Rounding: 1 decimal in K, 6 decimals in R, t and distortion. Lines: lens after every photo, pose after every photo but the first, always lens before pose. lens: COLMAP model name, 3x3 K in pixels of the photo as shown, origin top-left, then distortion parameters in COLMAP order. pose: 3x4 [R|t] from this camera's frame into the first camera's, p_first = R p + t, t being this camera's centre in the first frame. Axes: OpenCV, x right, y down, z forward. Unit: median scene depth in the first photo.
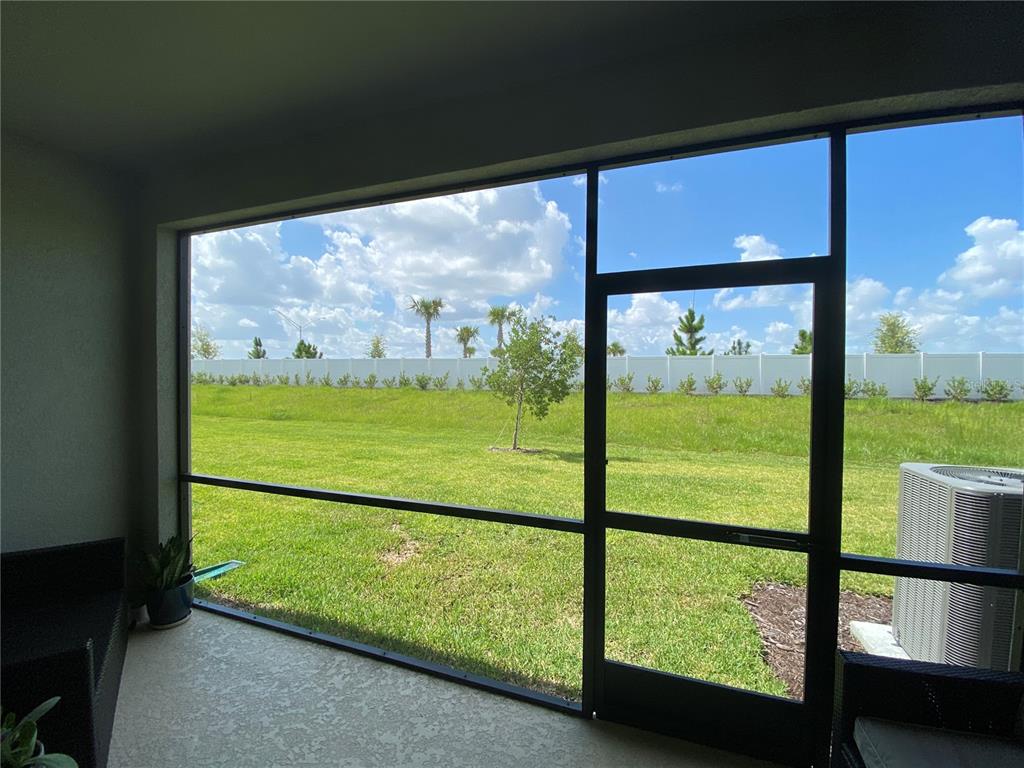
lens RADIAL K [[412.1, 0, 512.8], [0, 412.1, 384.5], [0, 0, 1]] dist [0.000660, 0.000012]
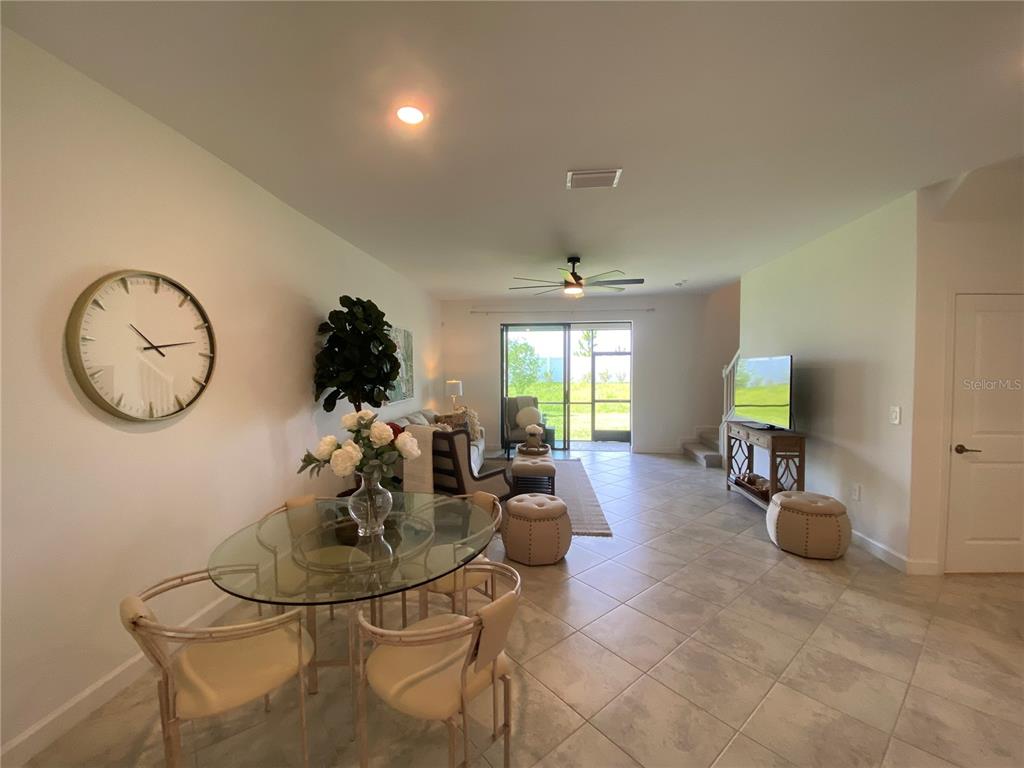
lens RADIAL K [[412.1, 0, 511.5], [0, 412.1, 385.4], [0, 0, 1]] dist [0.000660, 0.000012]
pose [[0.969103, -0.013230, 0.246302, -1.946280], [0.008864, 0.999784, 0.018823, 0.037967], [-0.246498, -0.016058, 0.969010, -3.513023]]
